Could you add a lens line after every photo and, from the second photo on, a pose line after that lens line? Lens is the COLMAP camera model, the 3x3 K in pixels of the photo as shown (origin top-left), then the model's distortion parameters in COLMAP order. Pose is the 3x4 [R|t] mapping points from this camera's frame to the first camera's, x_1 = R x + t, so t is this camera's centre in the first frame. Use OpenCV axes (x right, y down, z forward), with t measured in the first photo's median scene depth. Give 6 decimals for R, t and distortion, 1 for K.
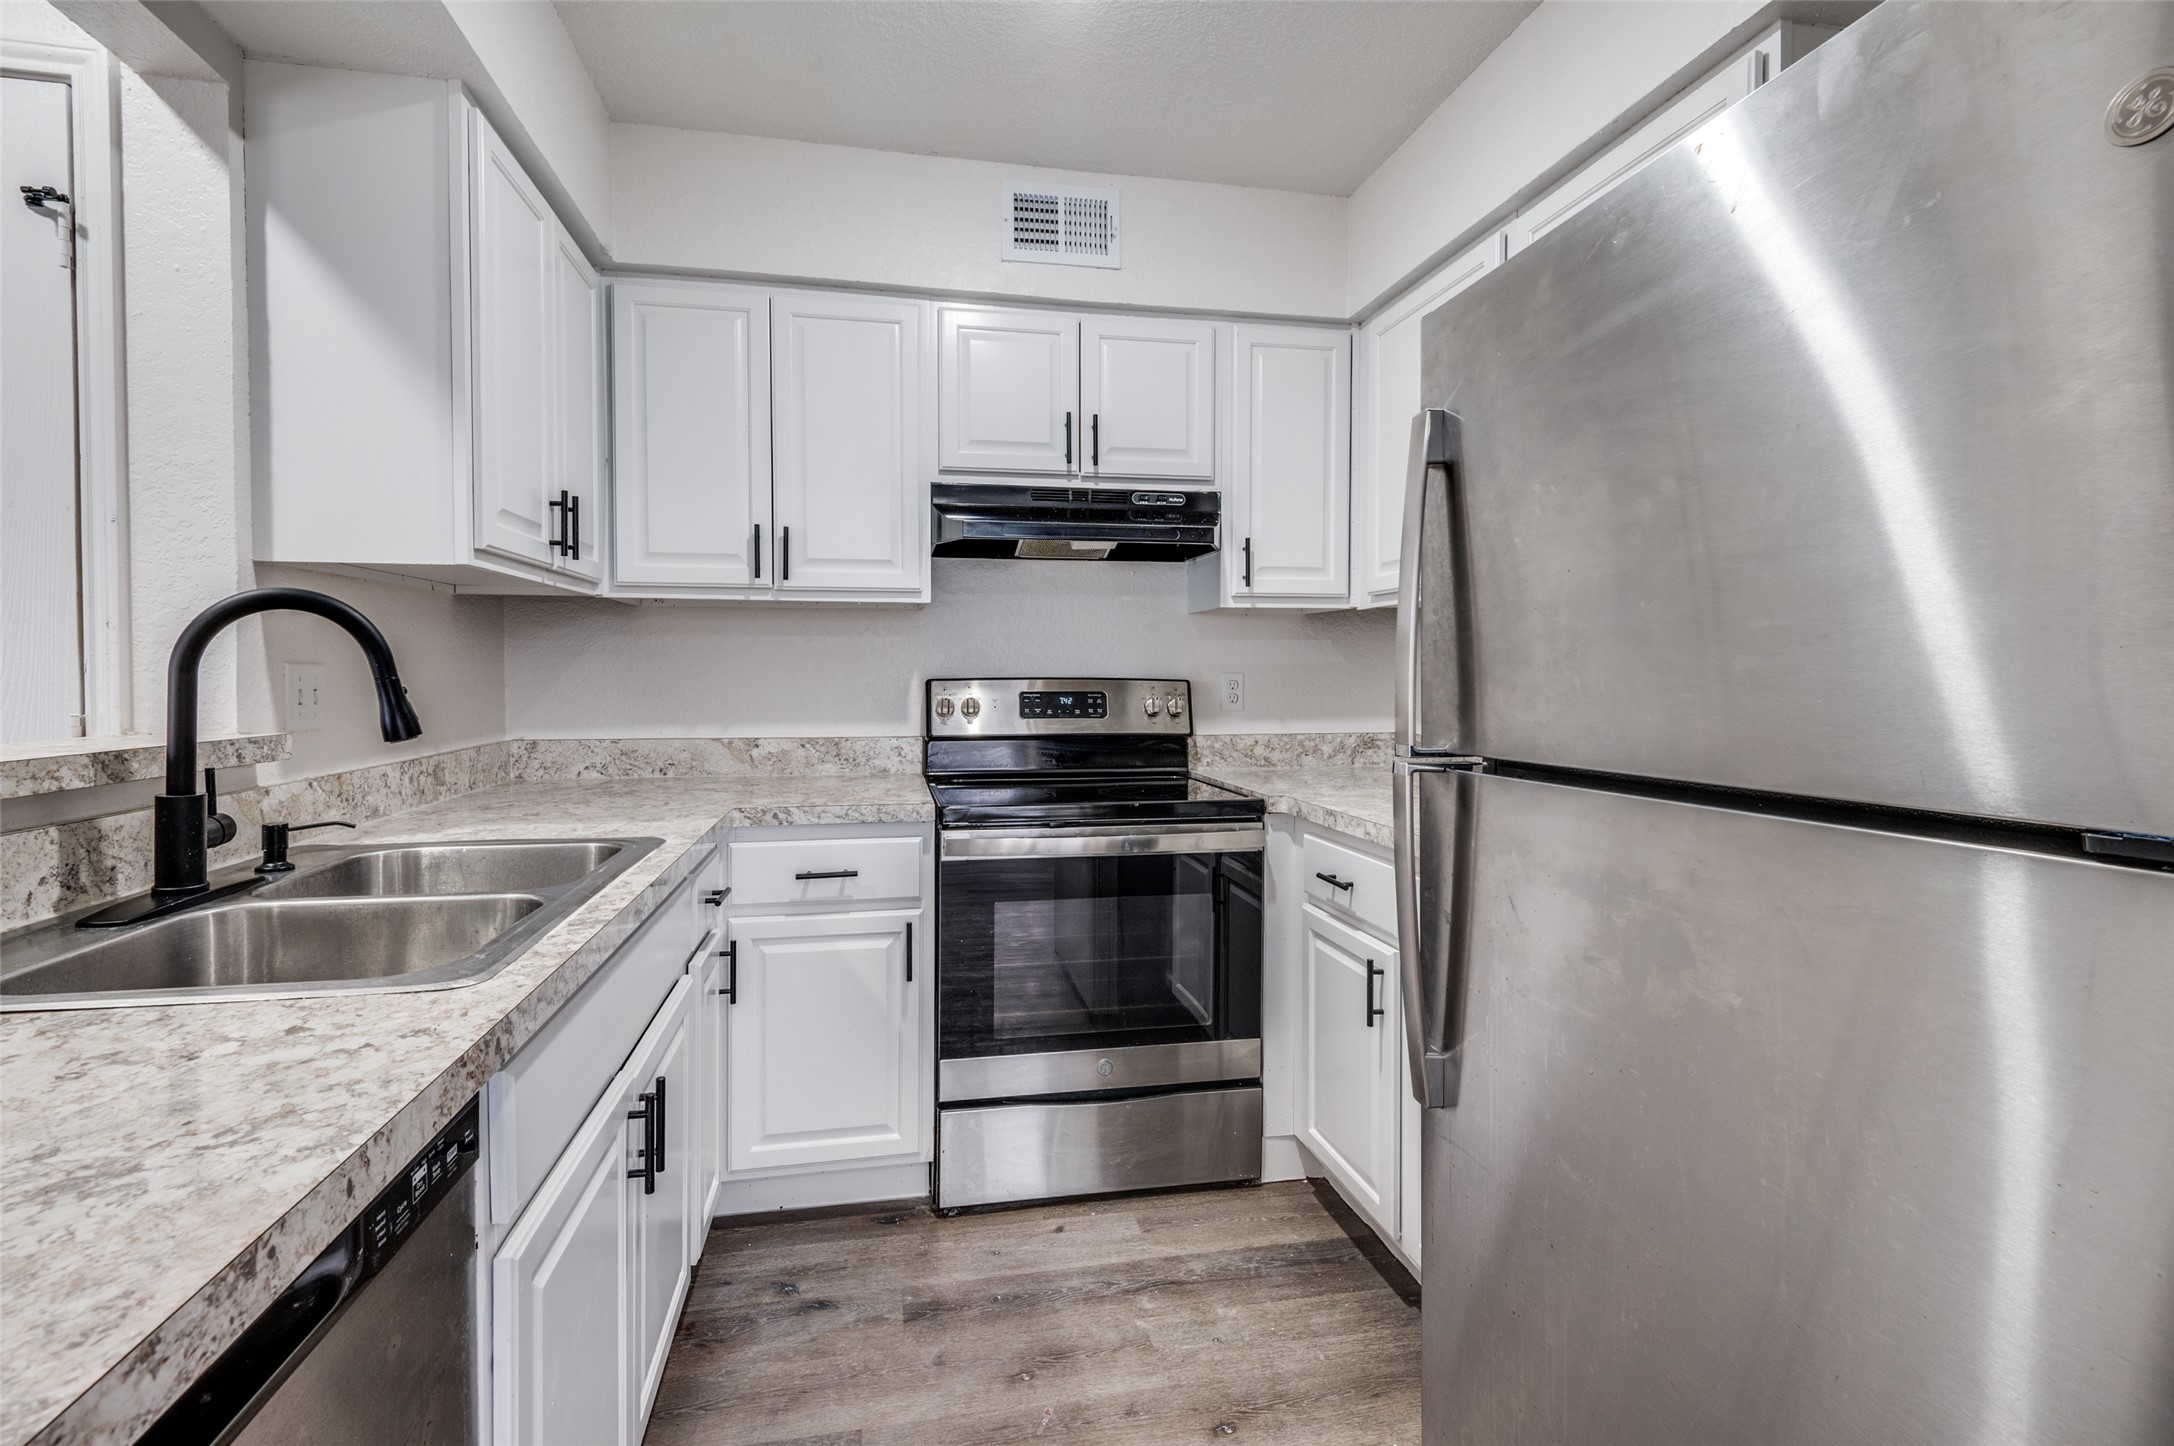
lens RADIAL K [[1003.6, 0, 1080.4], [0, 1003.6, 700.1], [0, 0, 1]] dist [0.027627, -0.012523]
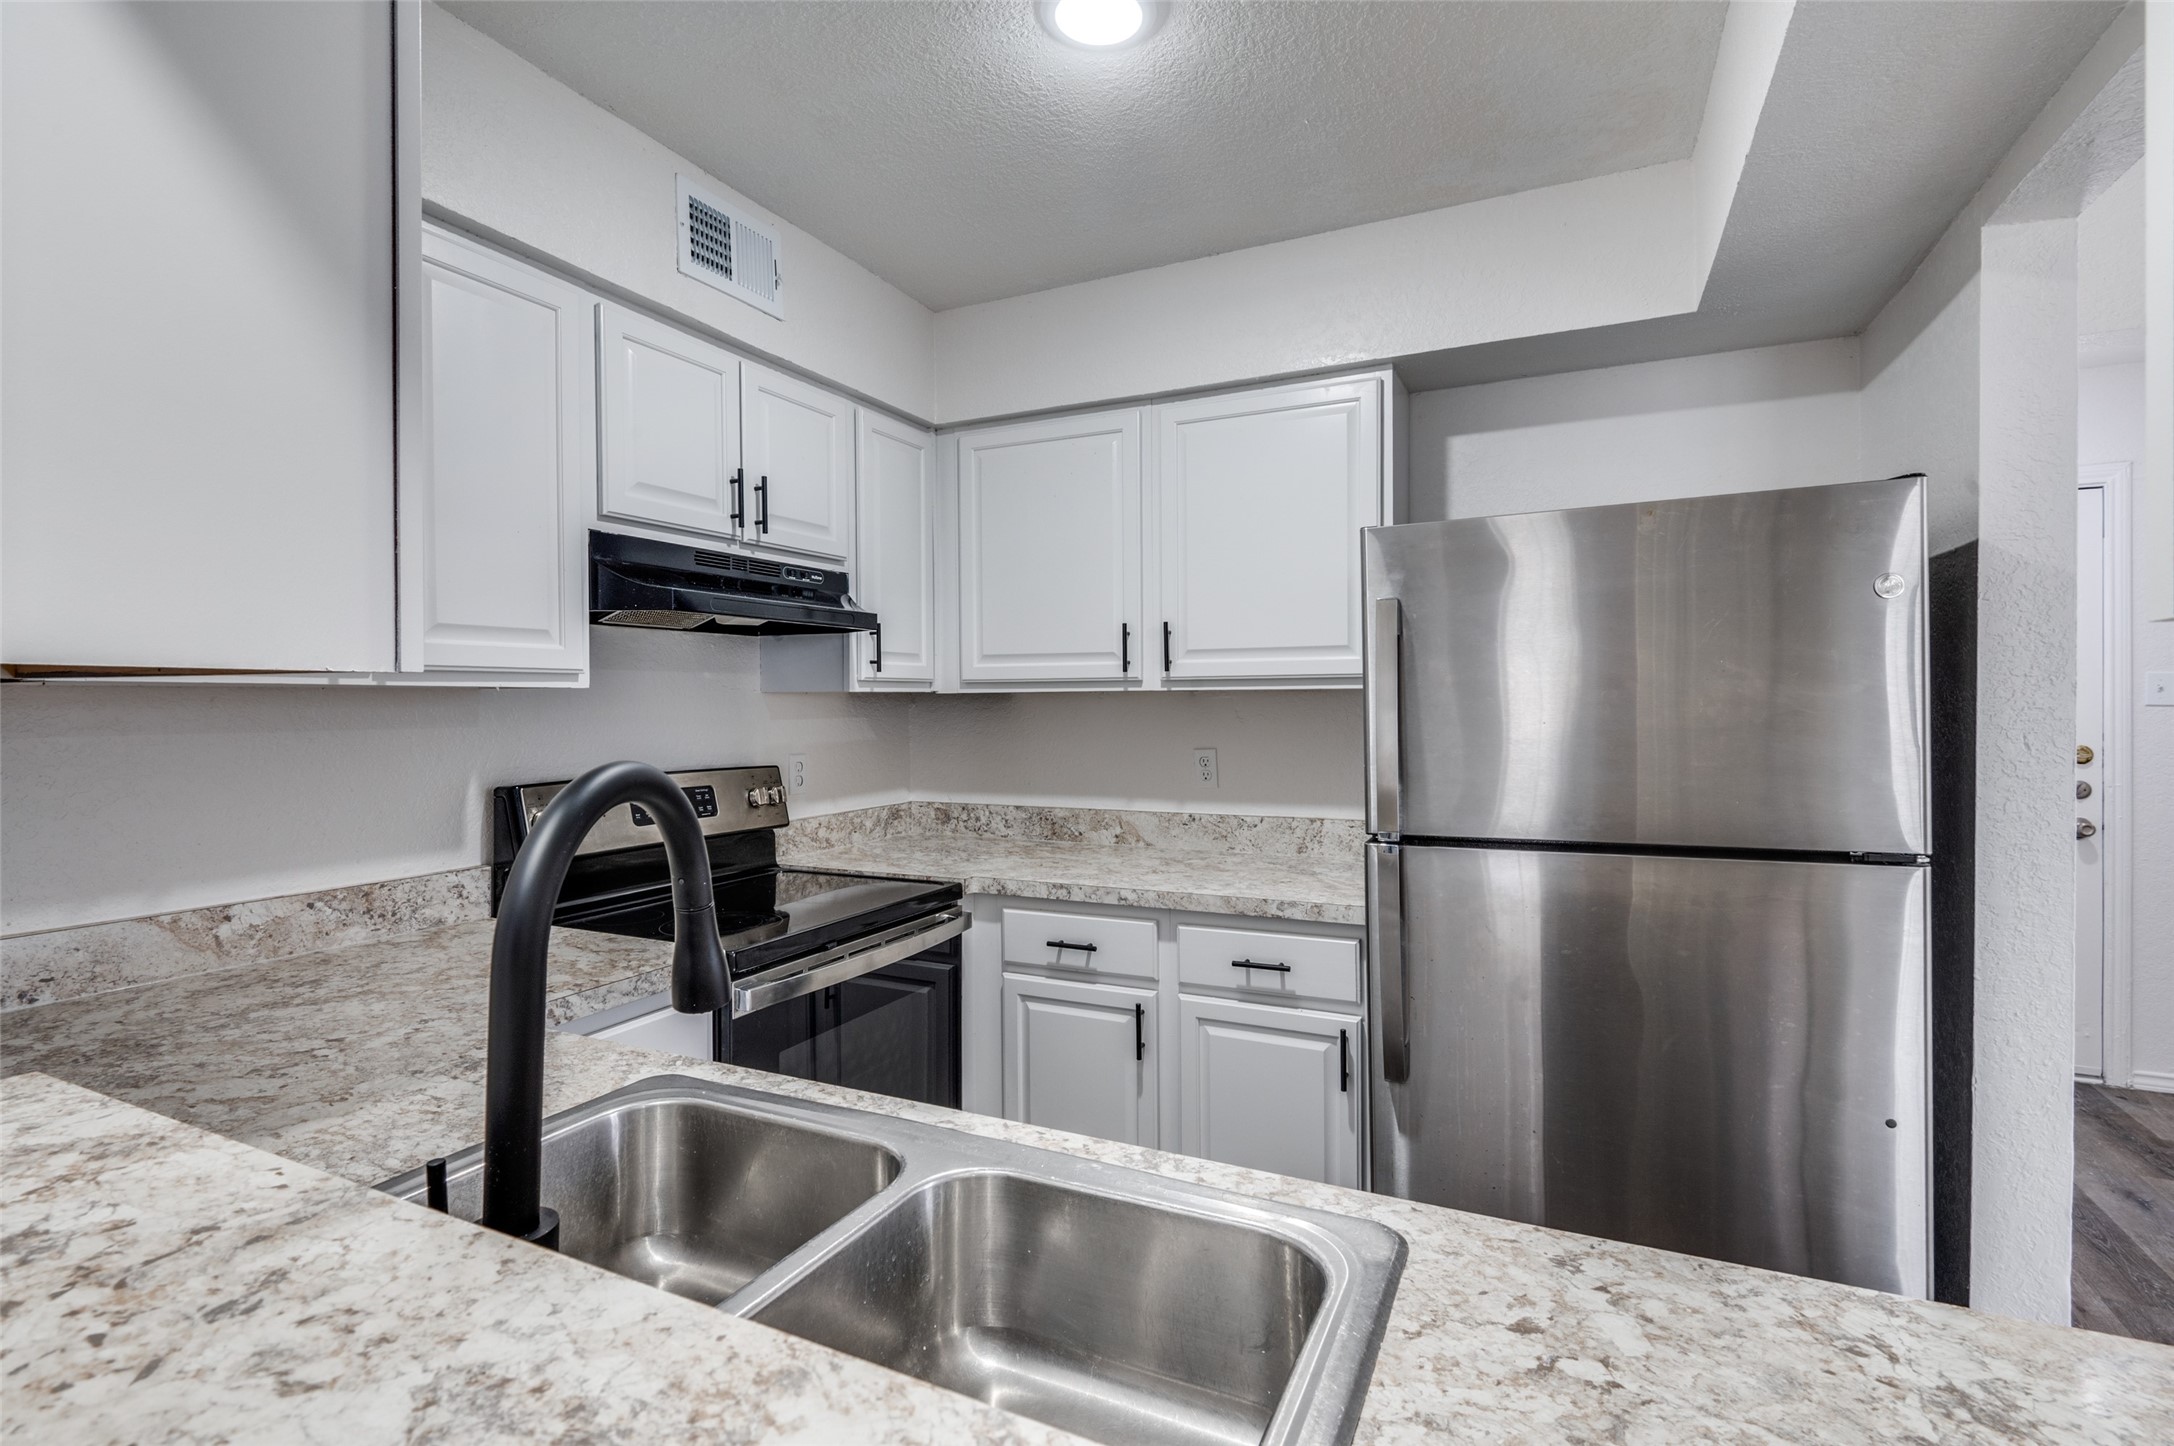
lens RADIAL K [[1006.4, 0, 1087.0], [0, 1006.4, 723.0], [0, 0, 1]] dist [-0.003643, -0.001705]
pose [[0.598107, -0.021735, 0.801121, -0.522571], [0.029124, 0.999561, 0.005375, -0.062934], [-0.800887, 0.020117, 0.598478, 0.245373]]
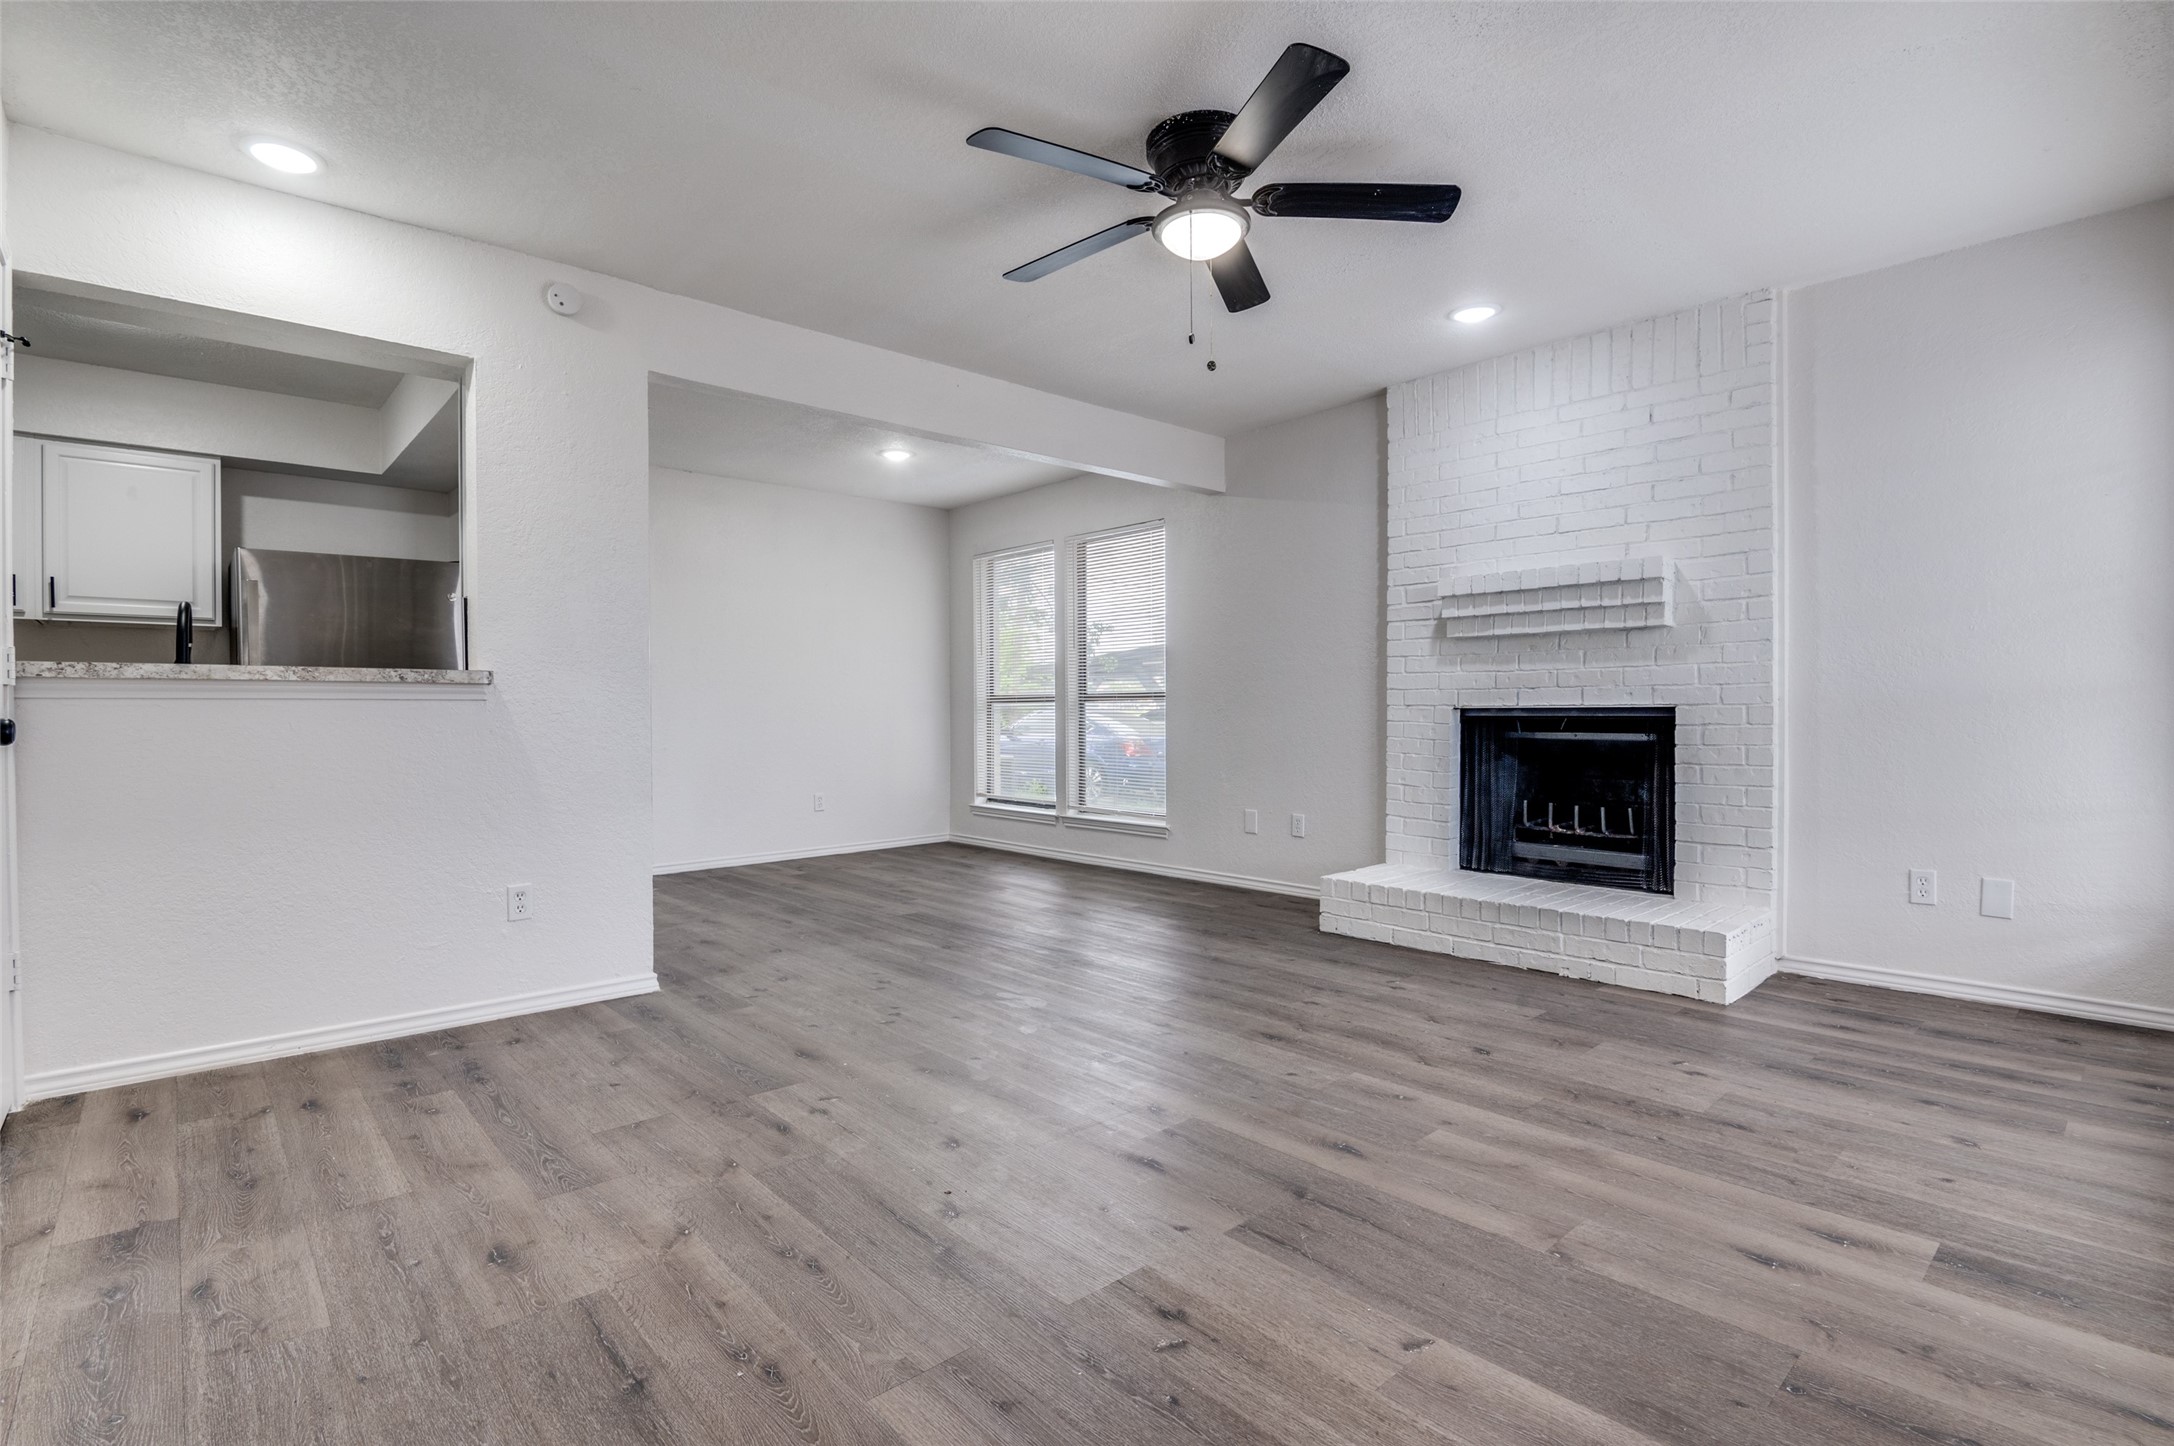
lens RADIAL K [[1025.3, 0, 1087.0], [0, 1025.3, 723.0], [0, 0, 1]] dist [-0.001147, -0.016680]
pose [[-0.519033, -0.006729, 0.854728, -1.932220], [0.027678, 0.999312, 0.024674, 0.087026], [-0.854306, 0.036464, -0.518490, 0.202133]]
